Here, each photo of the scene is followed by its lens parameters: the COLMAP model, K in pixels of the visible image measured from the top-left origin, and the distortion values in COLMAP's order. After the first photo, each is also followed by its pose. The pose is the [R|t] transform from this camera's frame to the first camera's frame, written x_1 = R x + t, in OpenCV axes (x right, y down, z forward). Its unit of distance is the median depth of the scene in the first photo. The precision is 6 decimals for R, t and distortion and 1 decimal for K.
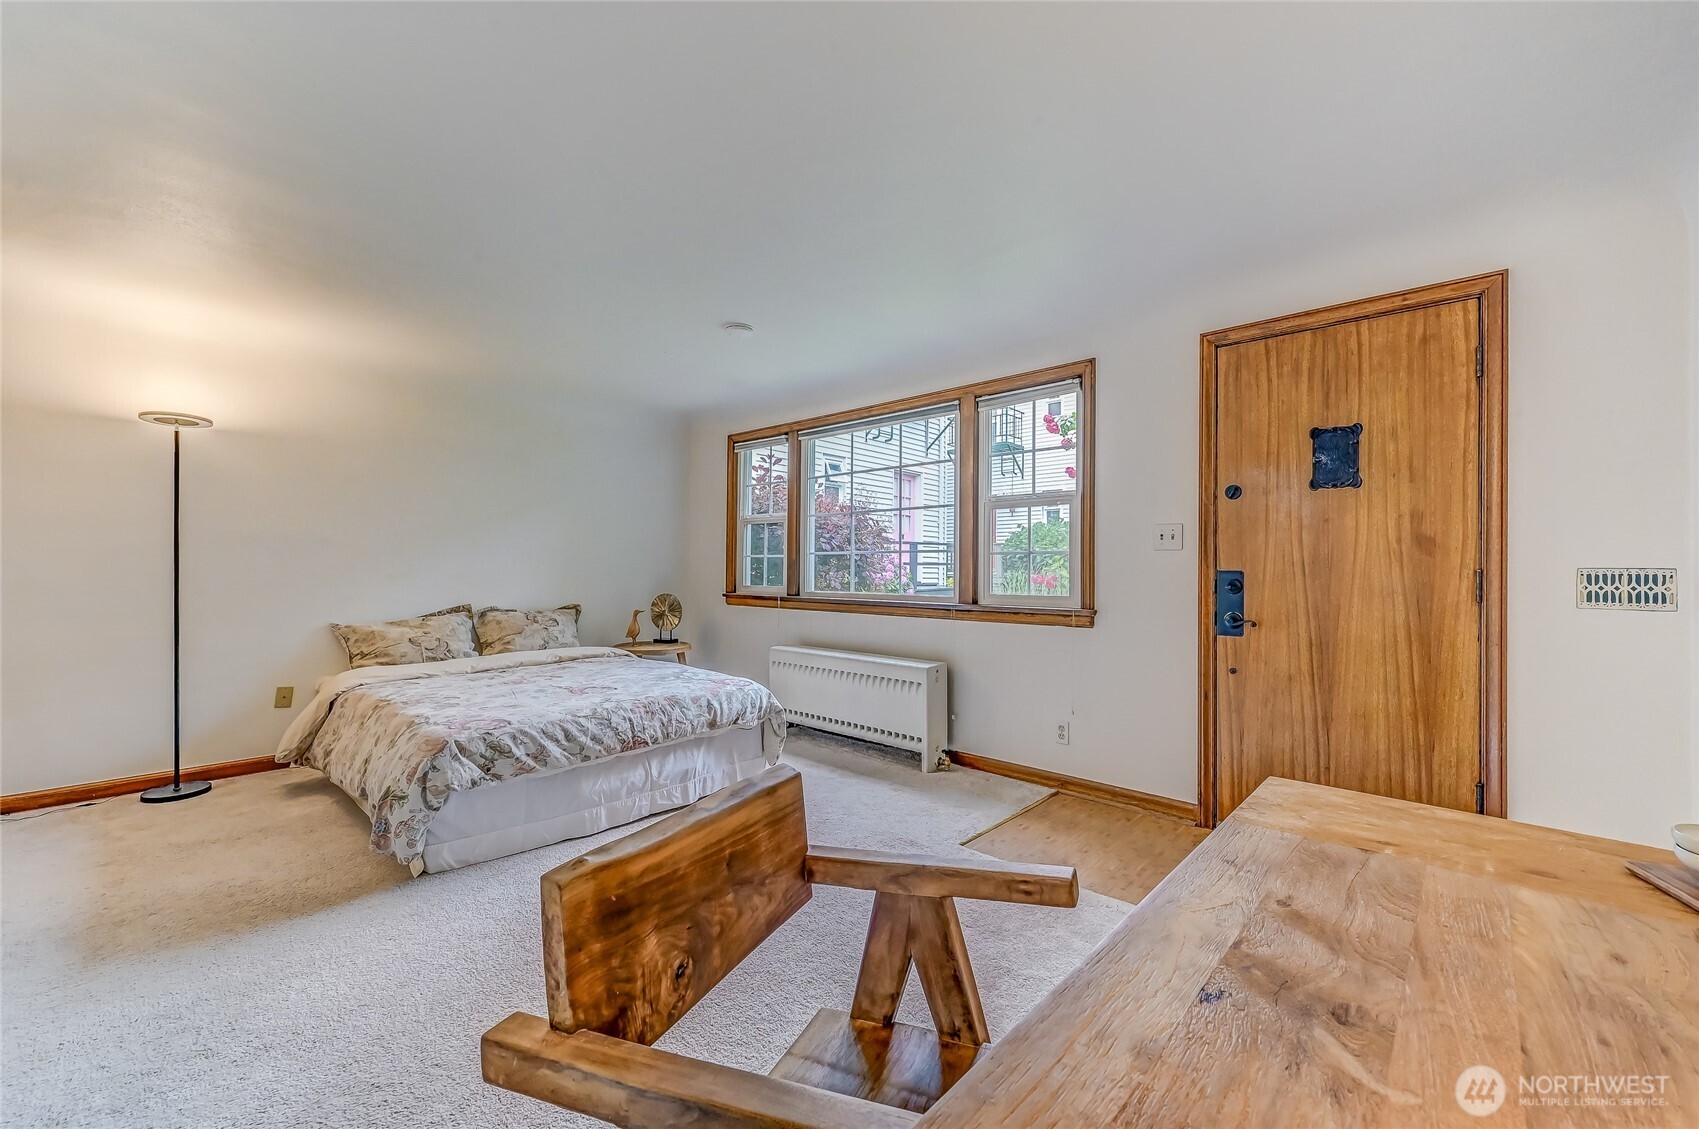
lens RADIAL K [[674.8, 0, 850.6], [0, 674.8, 564.4], [0, 0, 1]] dist [0.000272, 0.000127]
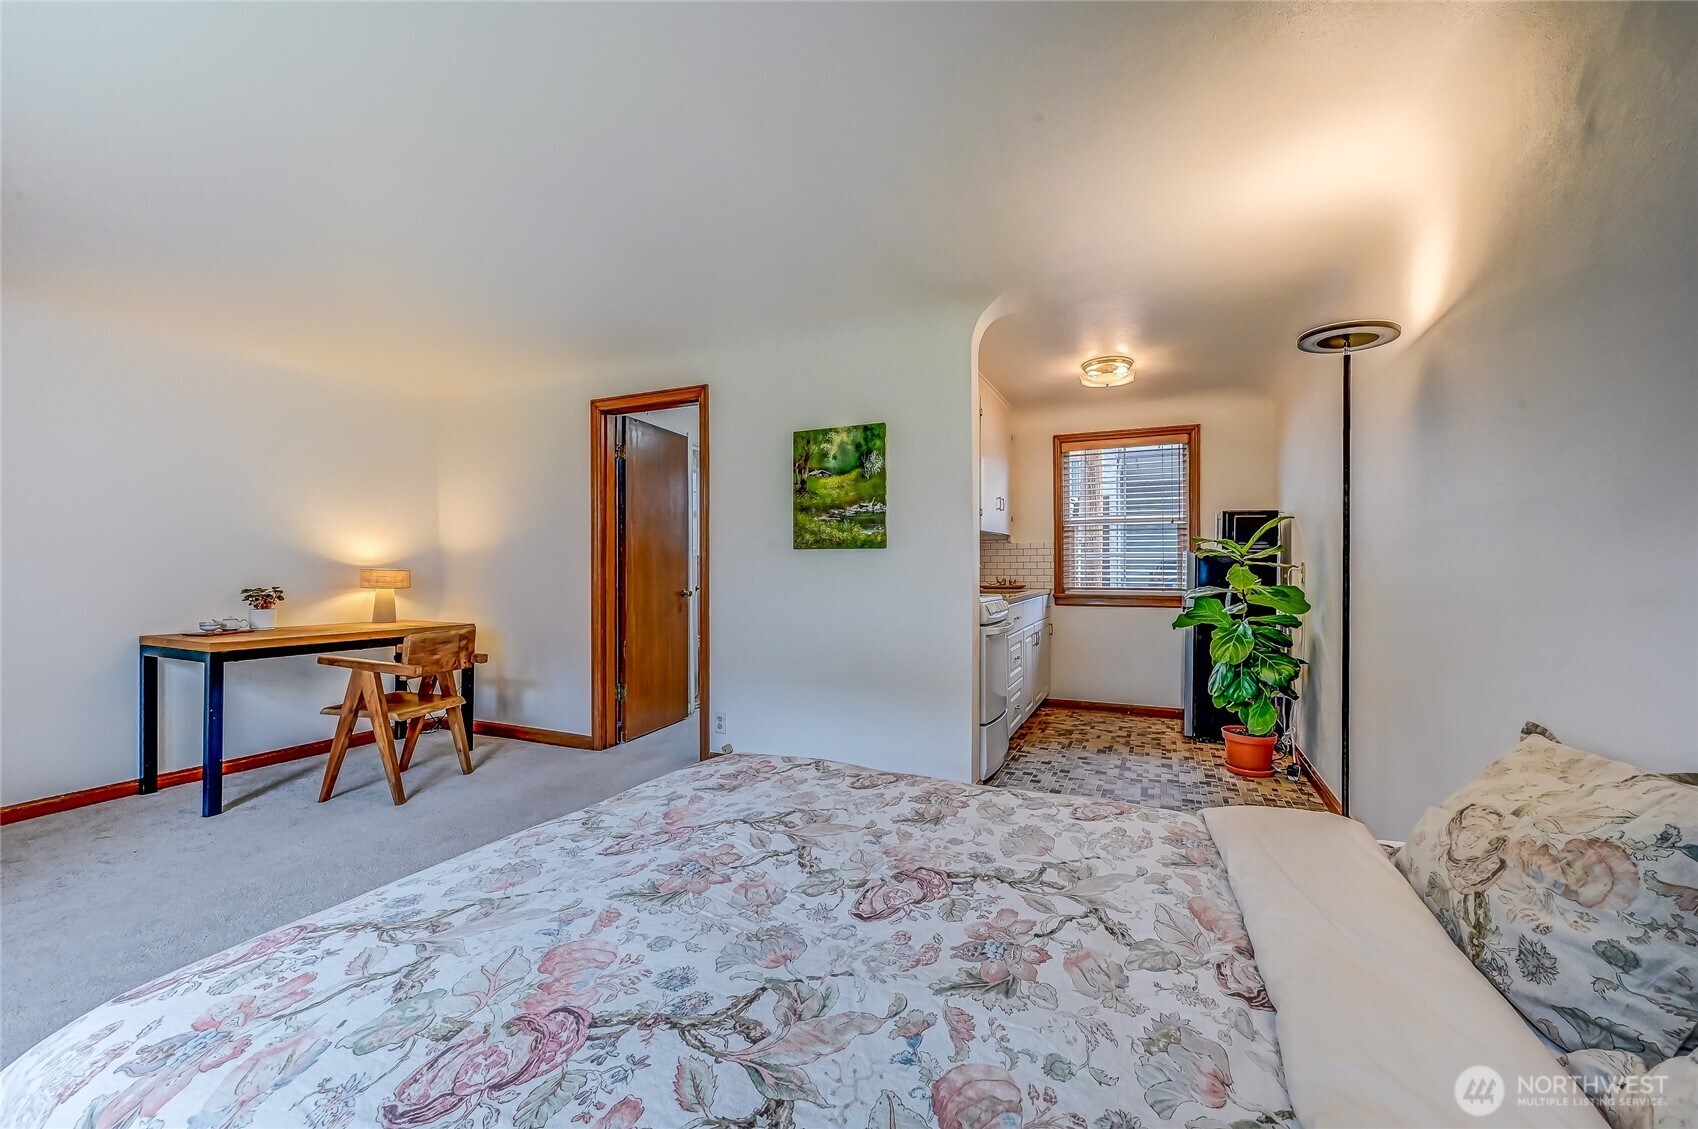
lens RADIAL K [[674.4, 0, 850.1], [0, 674.4, 564.4], [0, 0, 1]] dist [0.000272, 0.000127]
pose [[-0.949671, -0.009535, -0.313105, -0.365613], [-0.004906, 0.999867, -0.015568, 0.010923], [0.313212, -0.013248, -0.949591, 1.485756]]
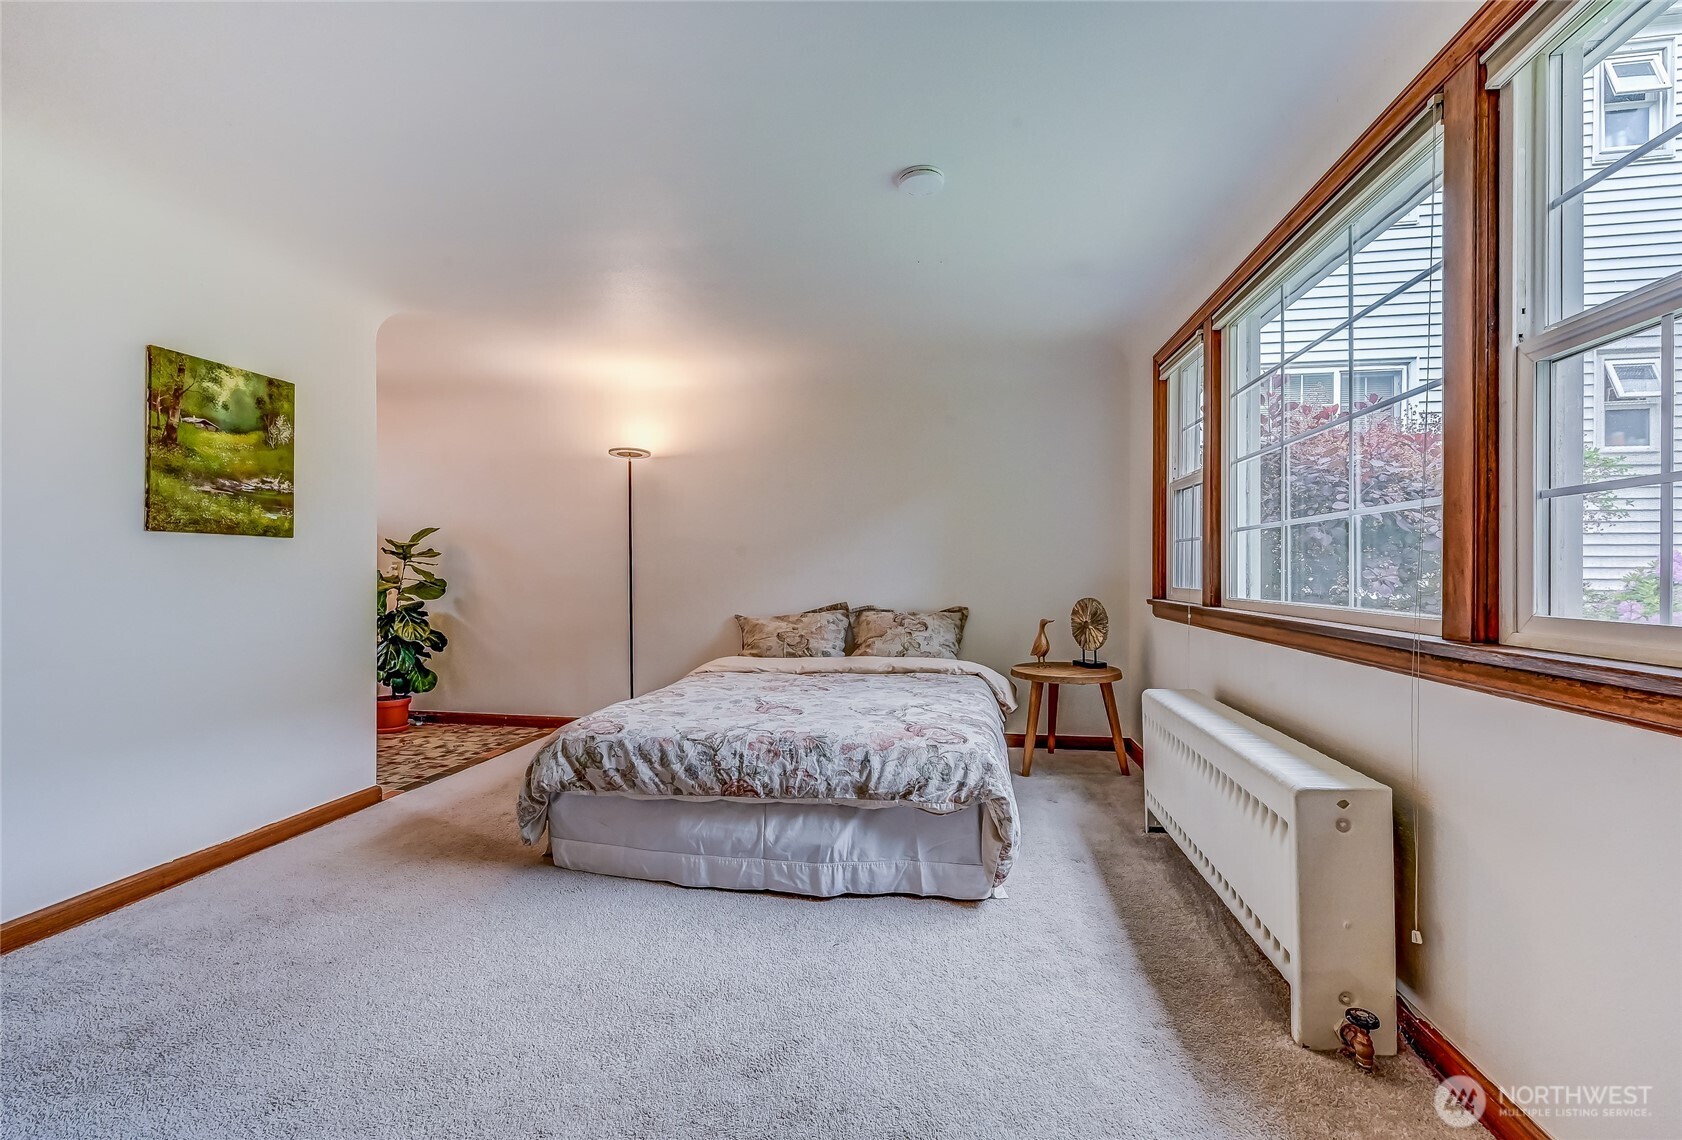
lens RADIAL K [[706.2, 0, 828.9], [0, 706.2, 570.9], [0, 0, 1]] dist [-0.002925, -0.000346]
pose [[0.533833, -0.006440, -0.845566, 0.372243], [0.012222, 0.999925, 0.000101, 0.019415], [0.845502, -0.010388, 0.533871, 0.606257]]
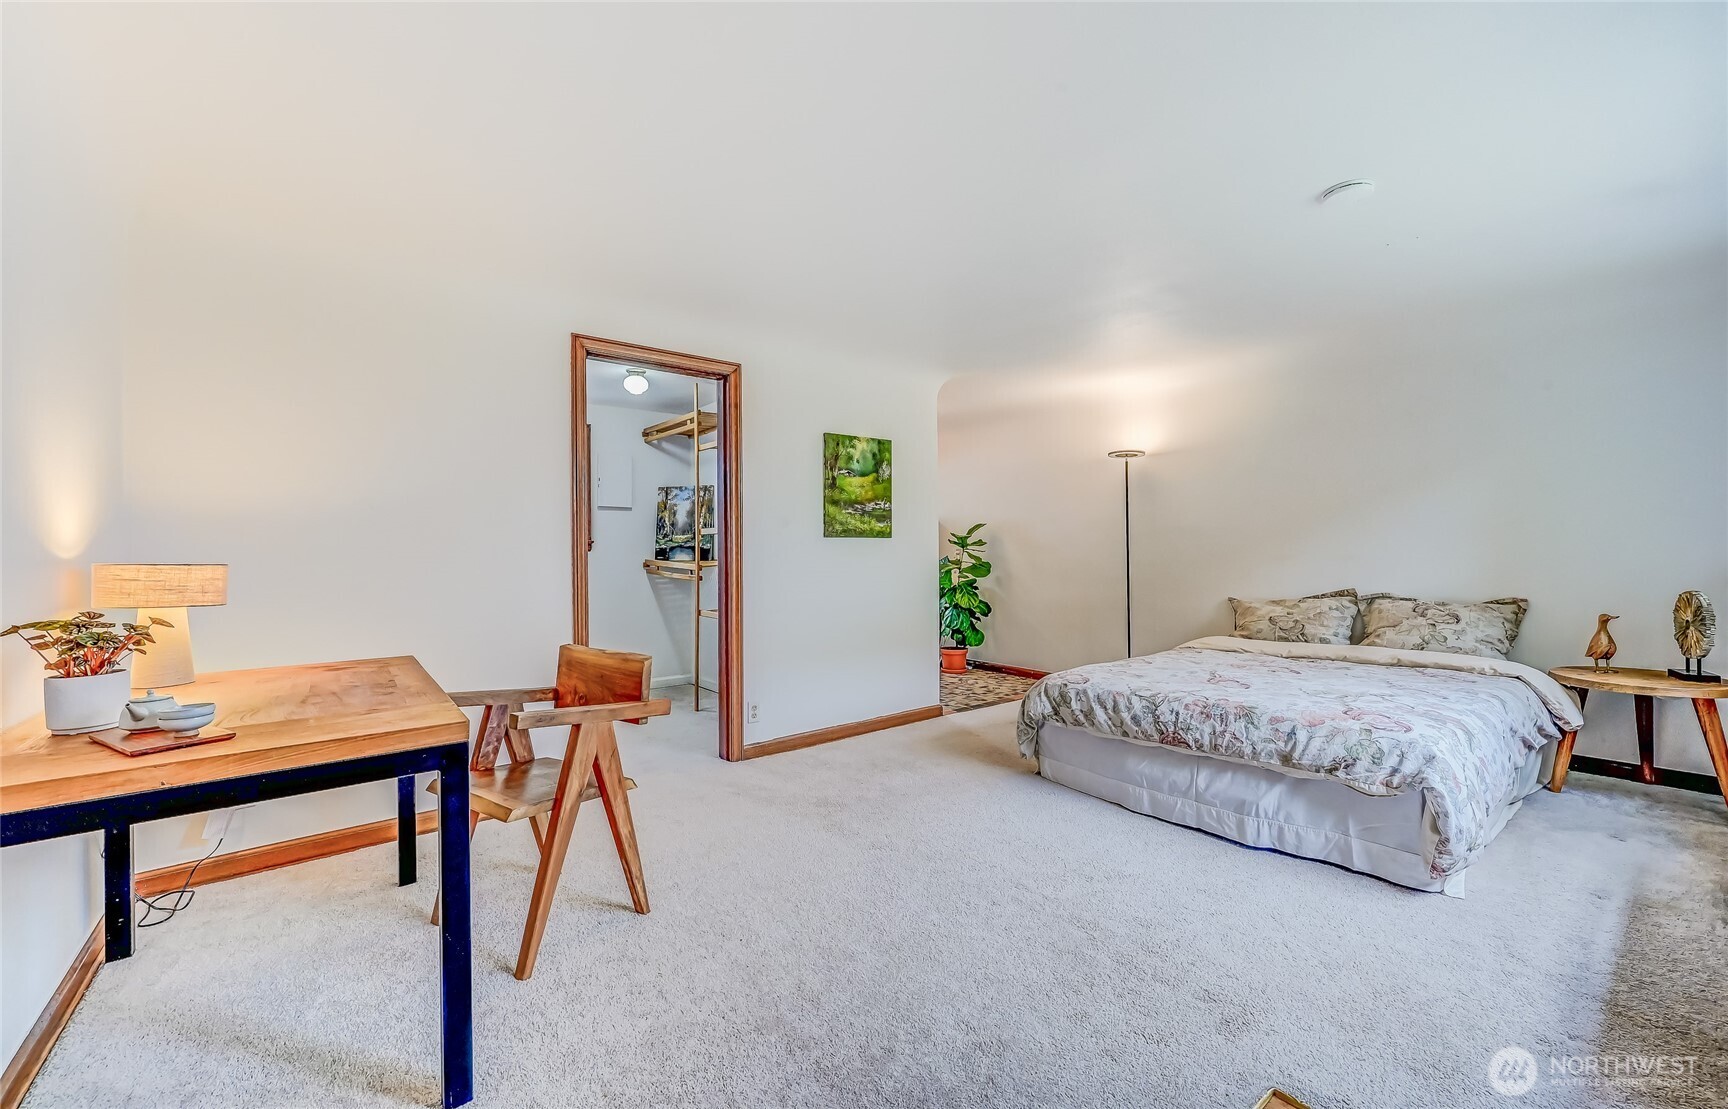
lens RADIAL K [[682.4, 0, 867.9], [0, 682.4, 552.2], [0, 0, 1]] dist [-0.001526, -0.000124]
pose [[-0.148585, -0.004137, -0.988891, 0.612416], [0.017045, 0.999832, -0.006744, 0.006431], [0.988753, -0.017858, -0.148489, 0.664585]]
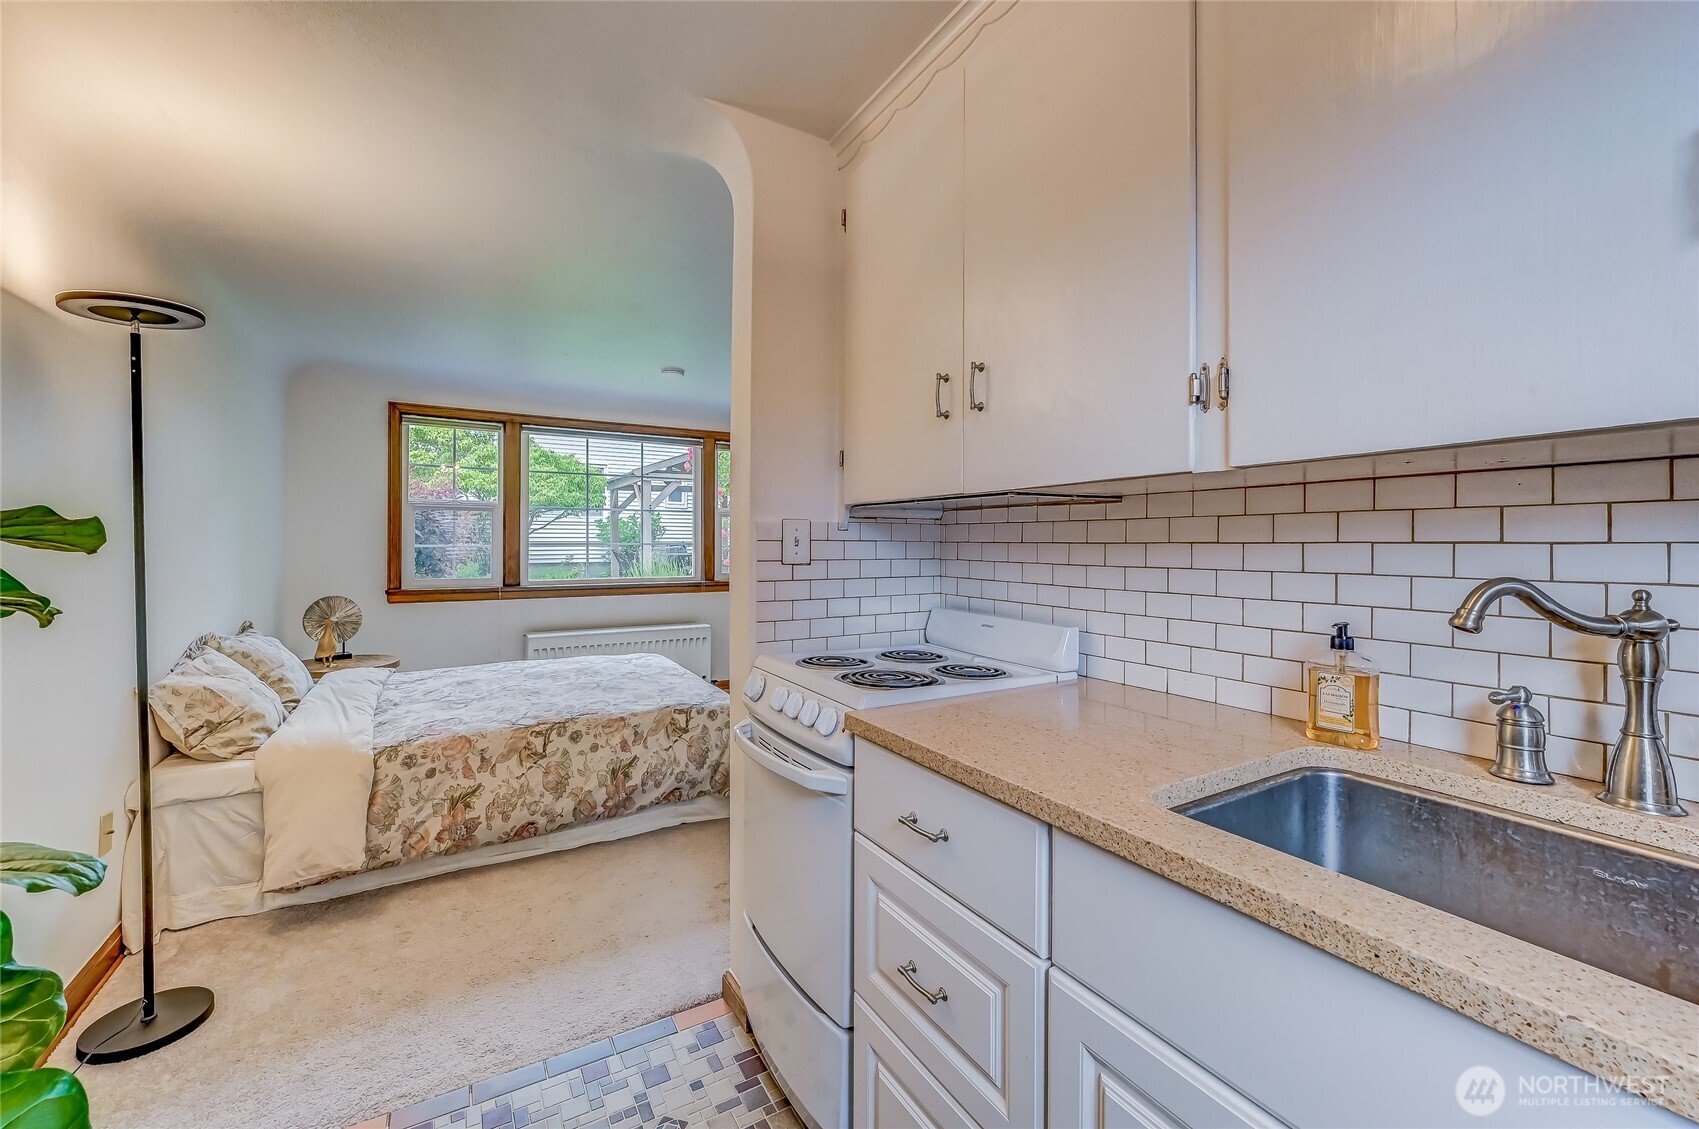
lens RADIAL K [[682.2, 0, 854.3], [0, 682.2, 545.1], [0, 0, 1]] dist [0.000860, 0.000060]
pose [[0.283189, -0.010726, 0.959004, -1.374343], [-0.008831, 0.999866, 0.013791, -0.049718], [-0.959024, -0.012375, 0.283056, 0.332422]]
